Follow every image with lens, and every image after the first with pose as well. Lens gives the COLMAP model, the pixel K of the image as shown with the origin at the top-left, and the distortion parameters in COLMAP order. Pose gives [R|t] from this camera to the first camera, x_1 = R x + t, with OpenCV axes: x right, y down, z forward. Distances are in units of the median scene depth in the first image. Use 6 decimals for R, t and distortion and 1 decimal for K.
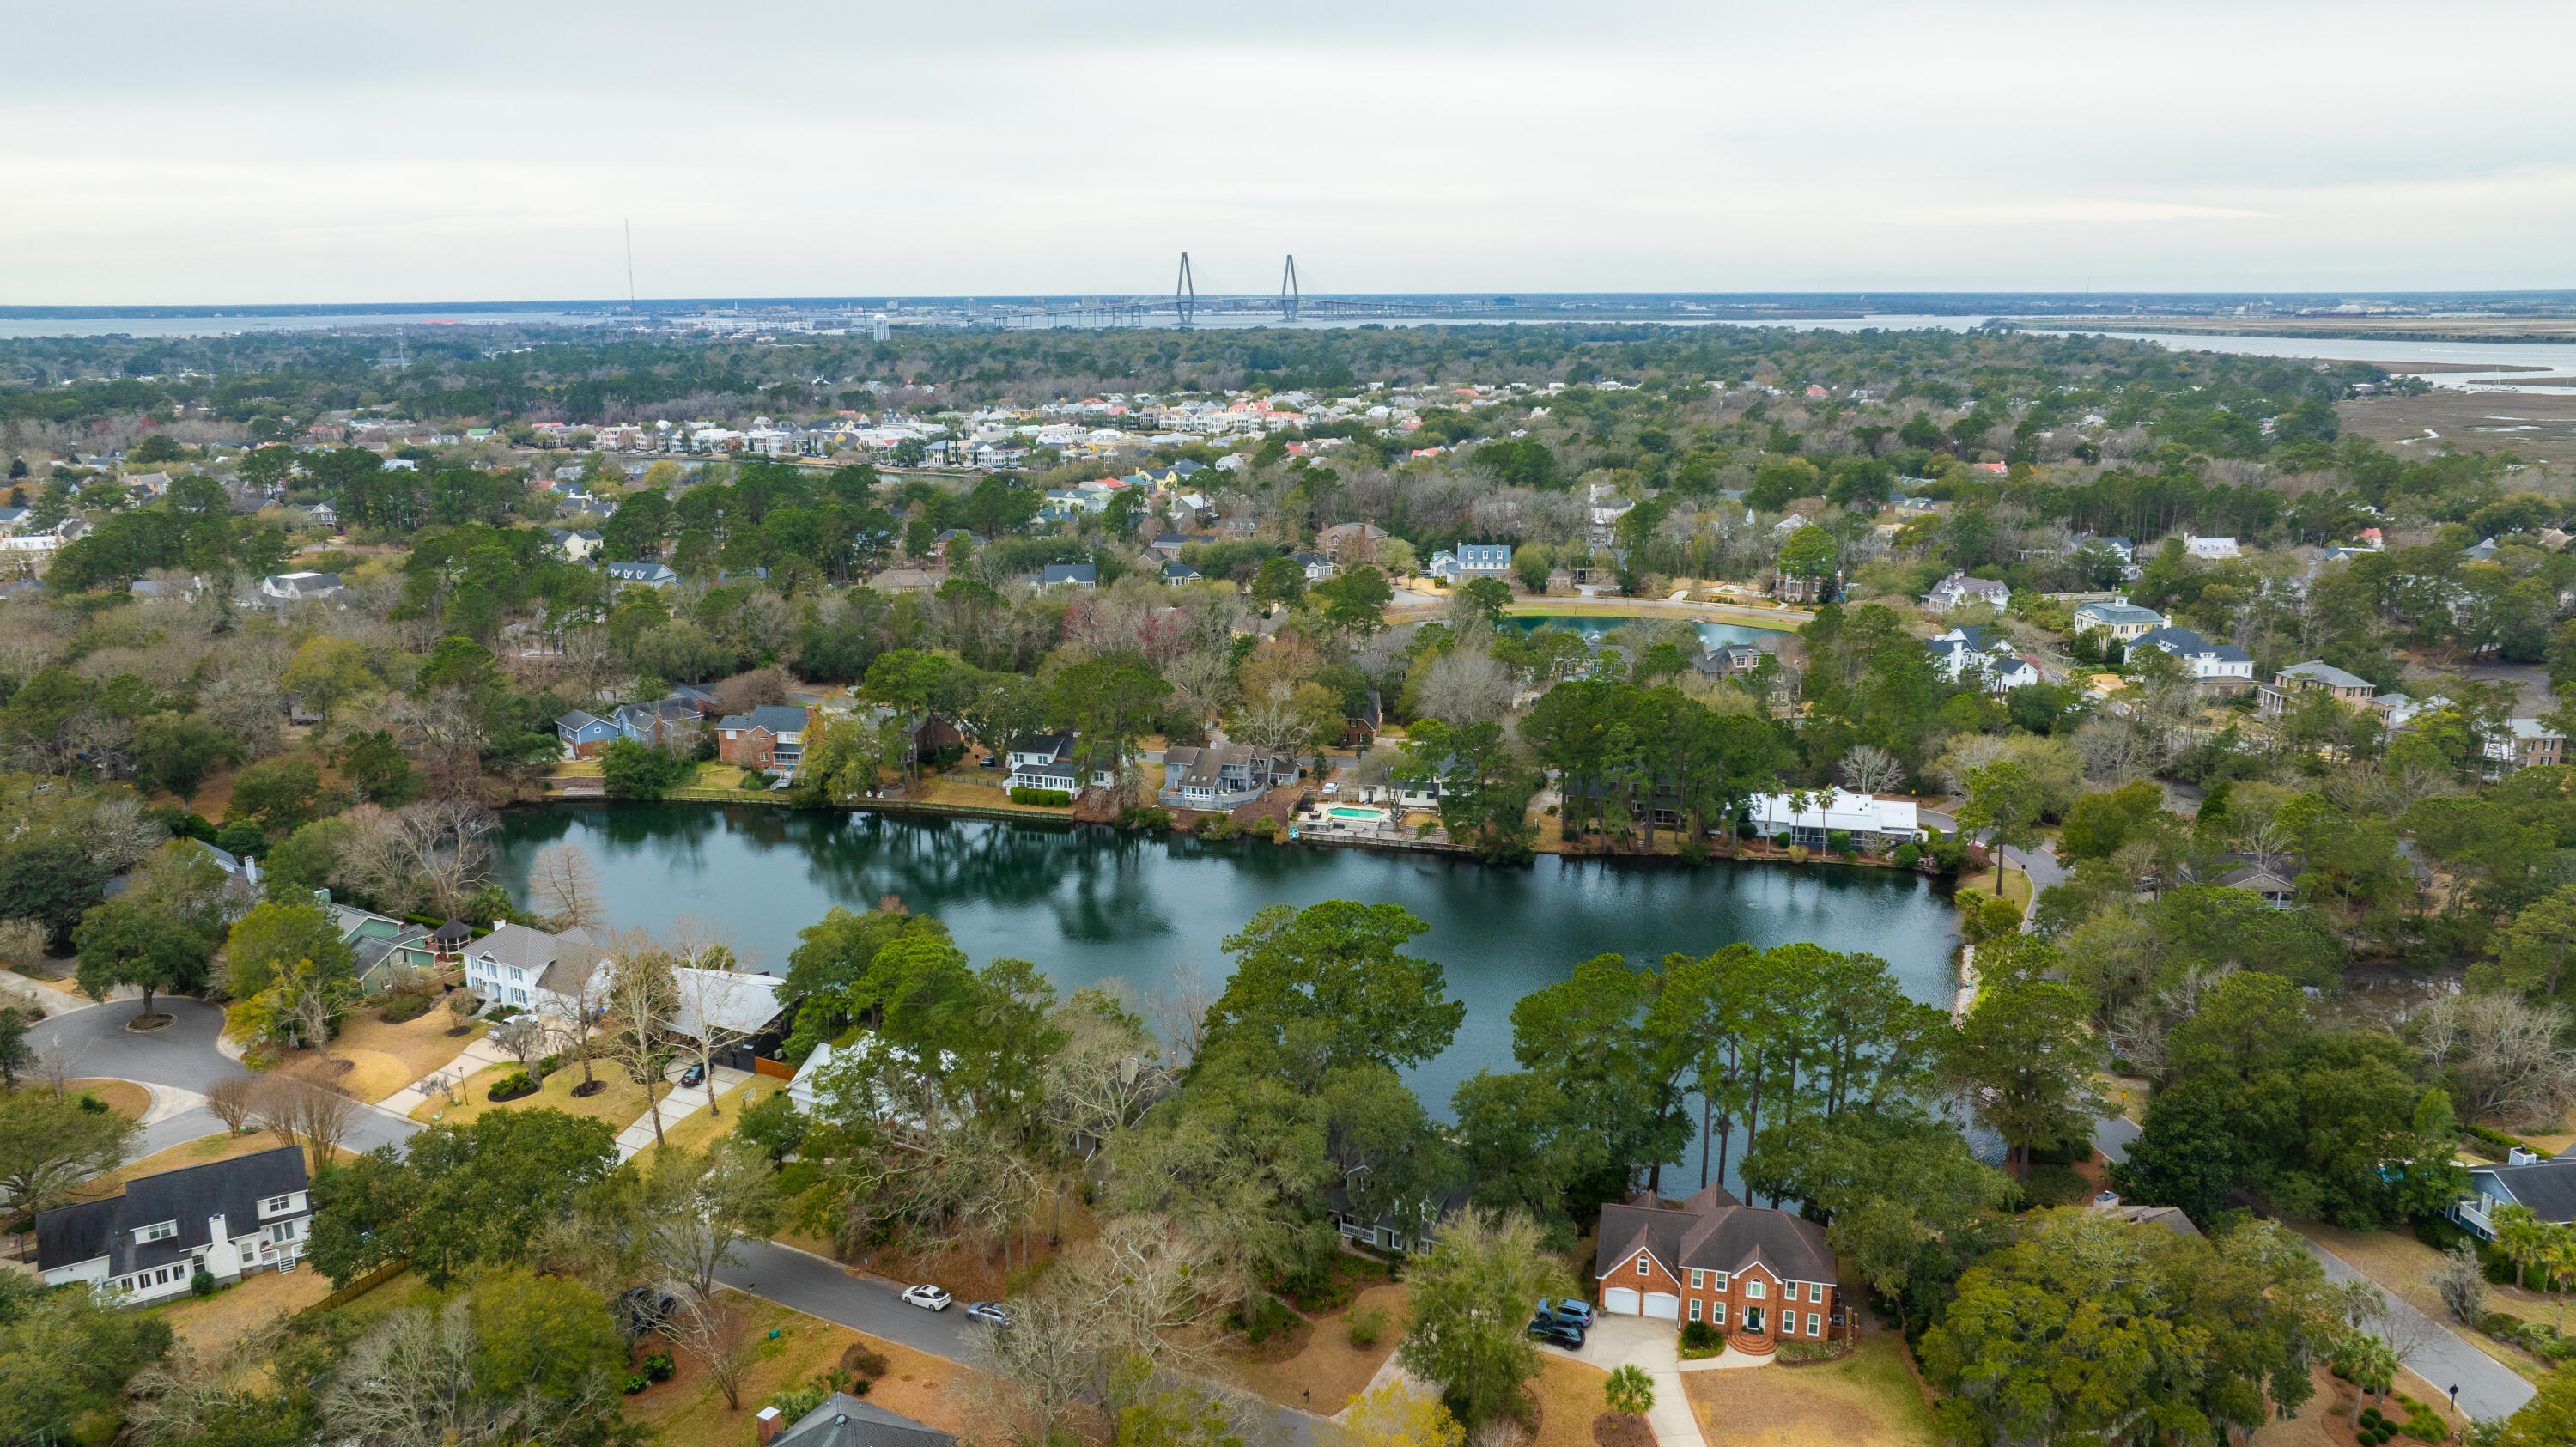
lens RADIAL K [[1808.0, 0, 1289.4], [0, 1808.0, 714.5], [0, 0, 1]] dist [-0.032336, 0.026938]
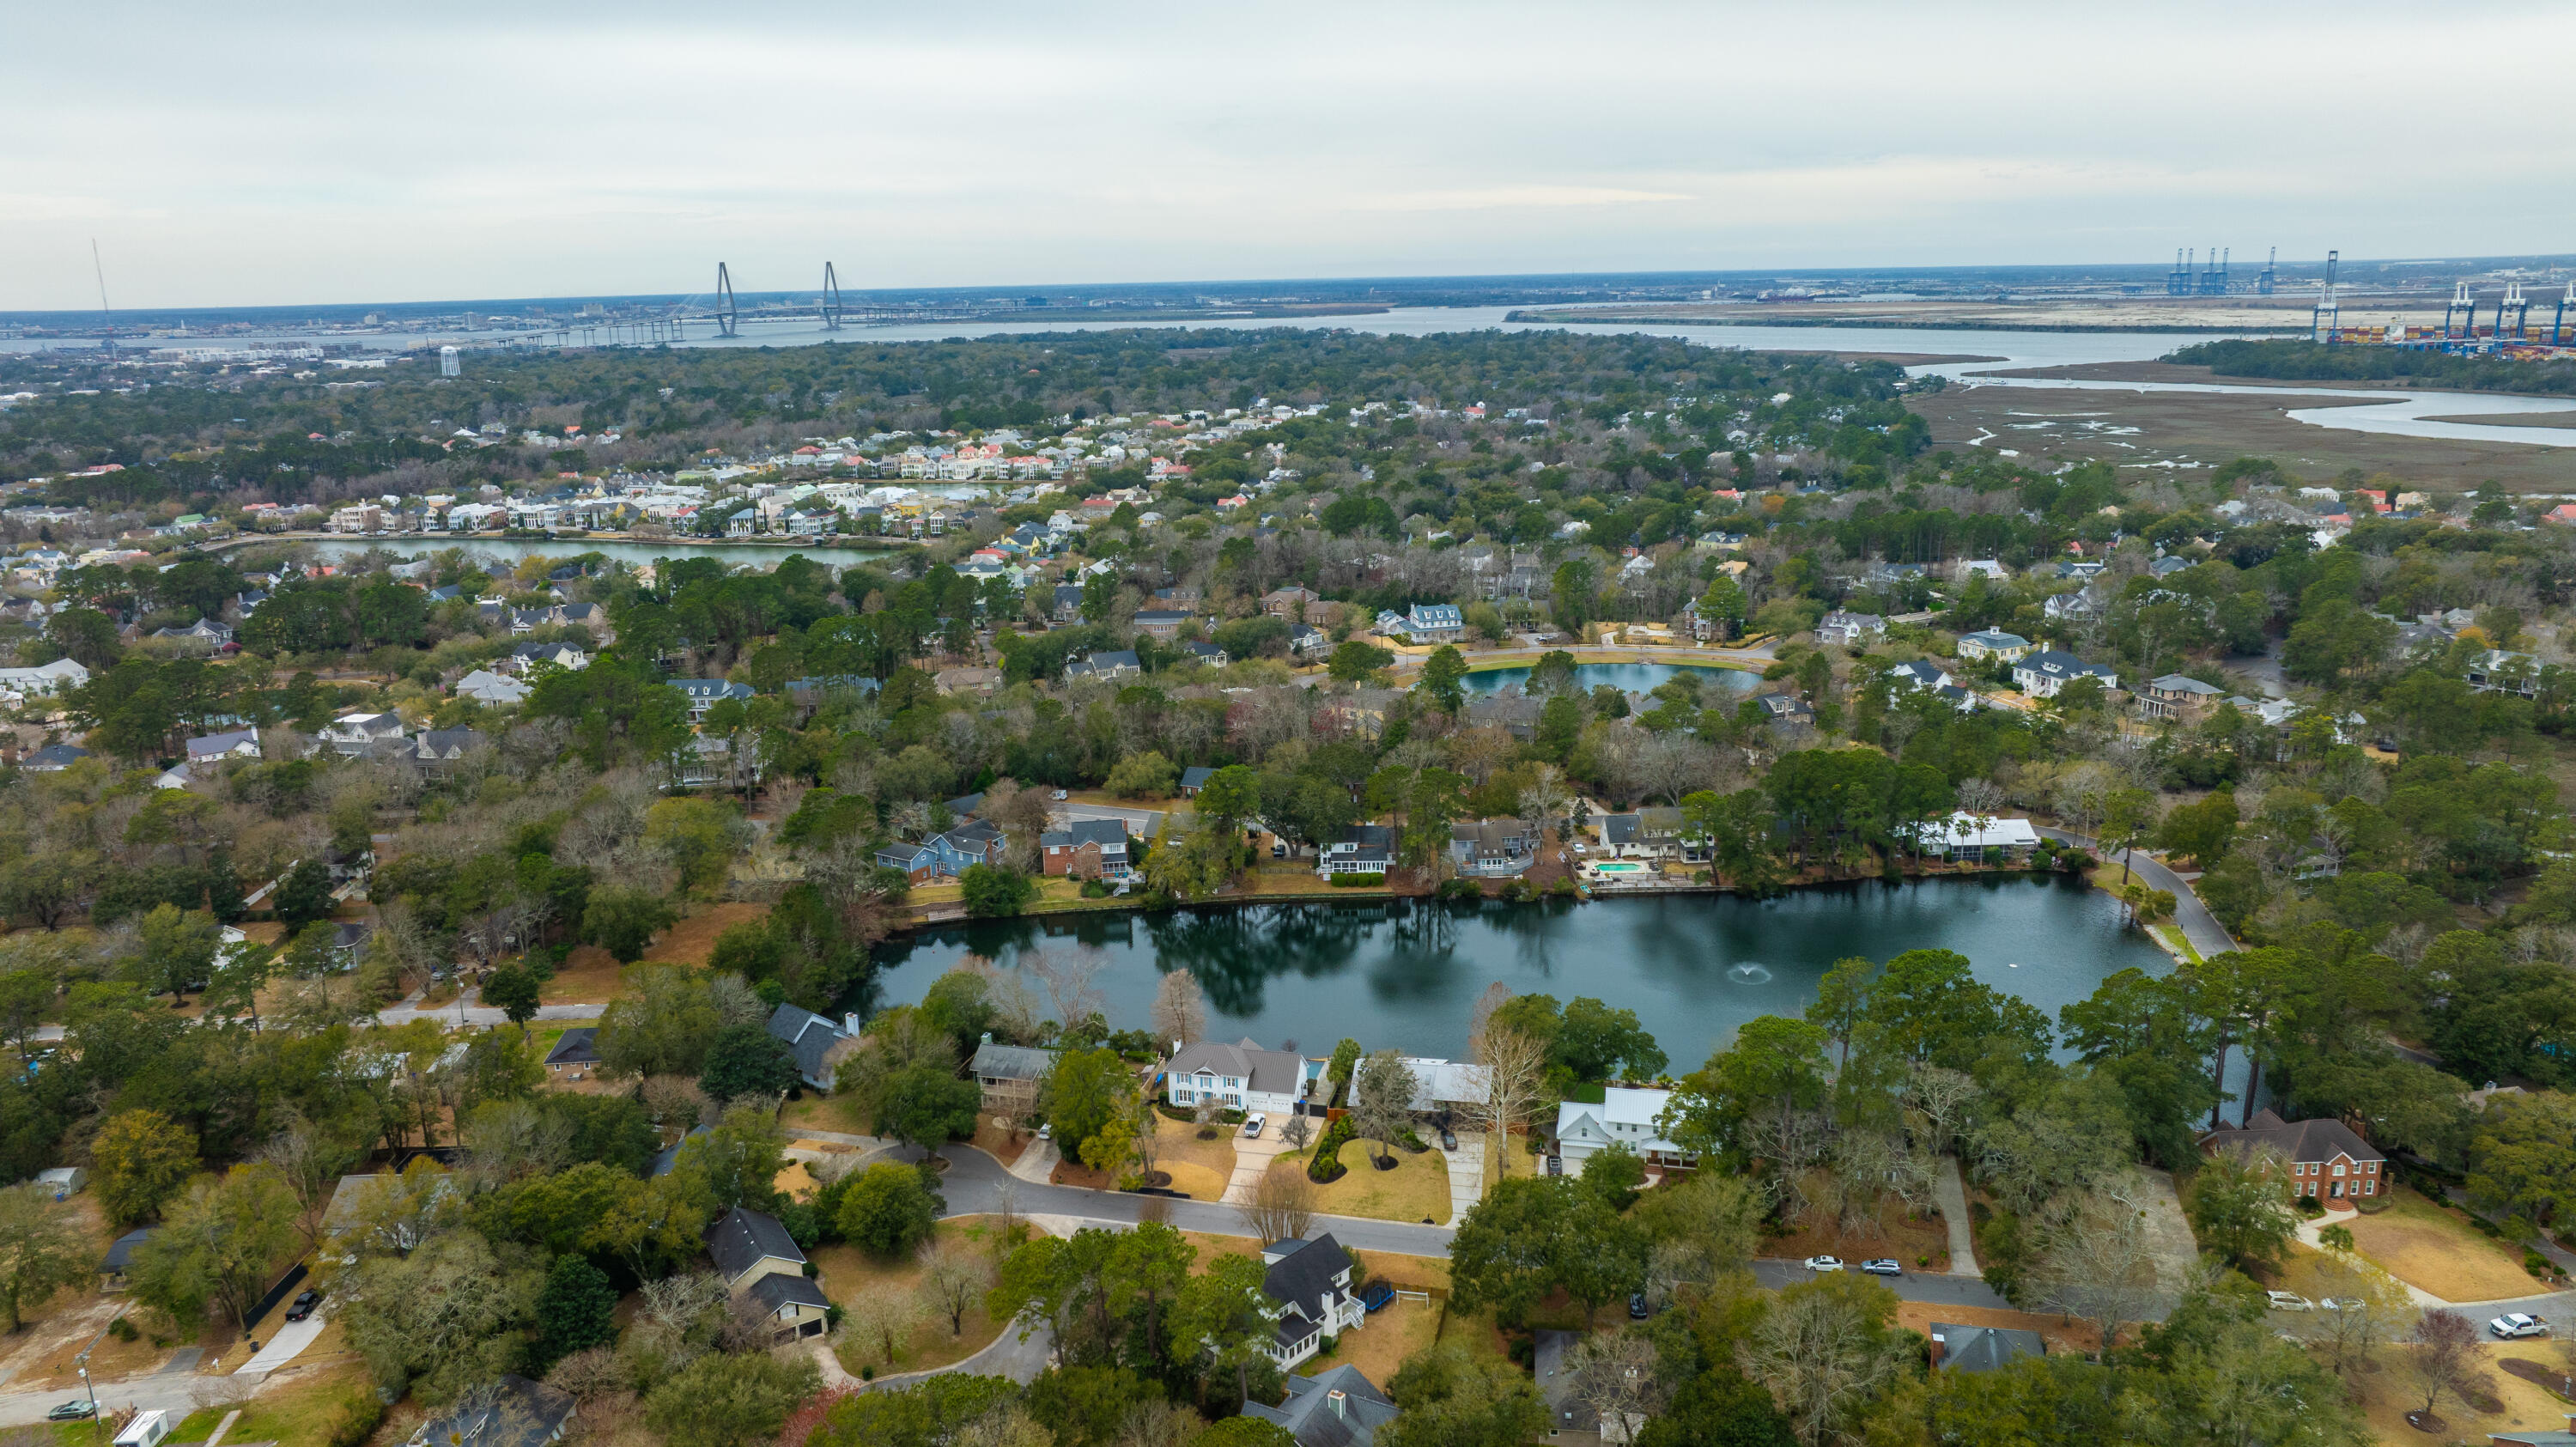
lens RADIAL K [[1808.0, 0, 1278.9], [0, 1808.0, 714.1], [0, 0, 1]] dist [-0.032336, 0.026938]
pose [[0.963523, -0.079231, 0.255630, -0.501307], [0.077704, 0.996847, 0.016085, -0.089417], [-0.256098, 0.004365, 0.966641, -0.145293]]
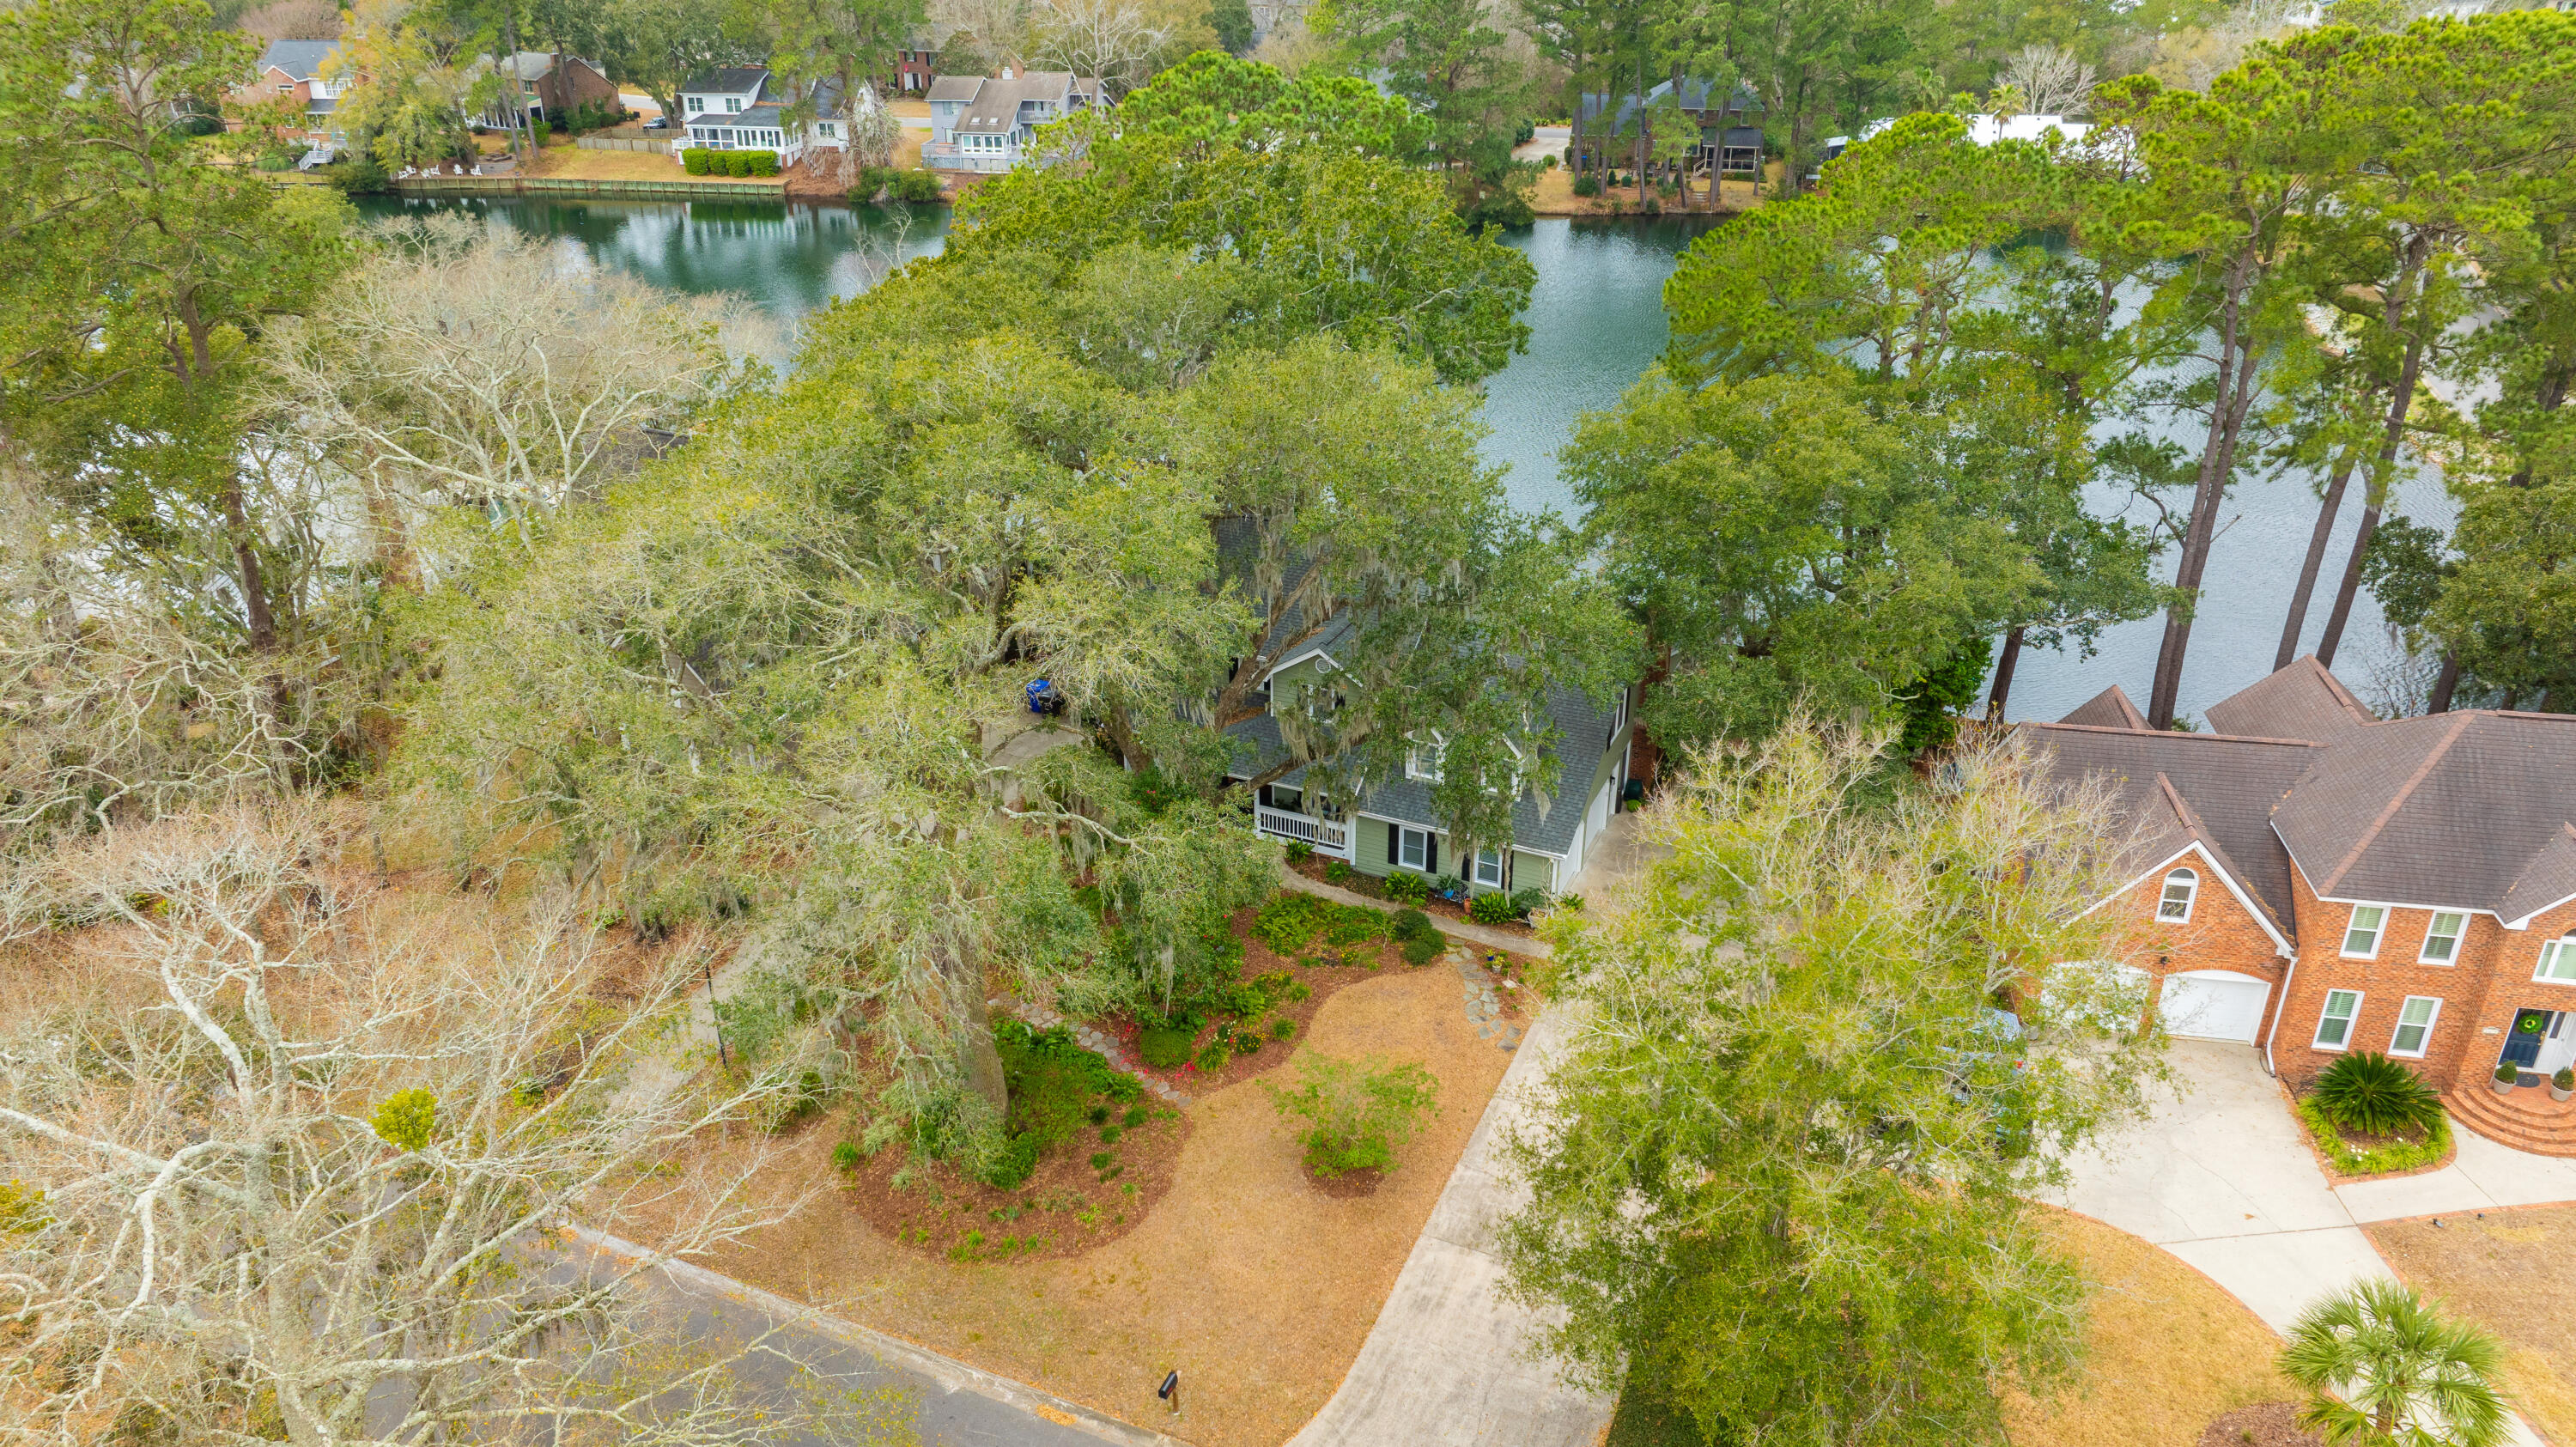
lens RADIAL K [[1808.0, 0, 1292.0], [0, 1808.0, 712.3], [0, 0, 1]] dist [-0.032336, 0.026938]
pose [[0.997104, -0.034654, 0.067699, 0.006326], [0.018747, 0.974684, 0.222800, 0.099069], [-0.073706, -0.220885, 0.972511, 0.352536]]
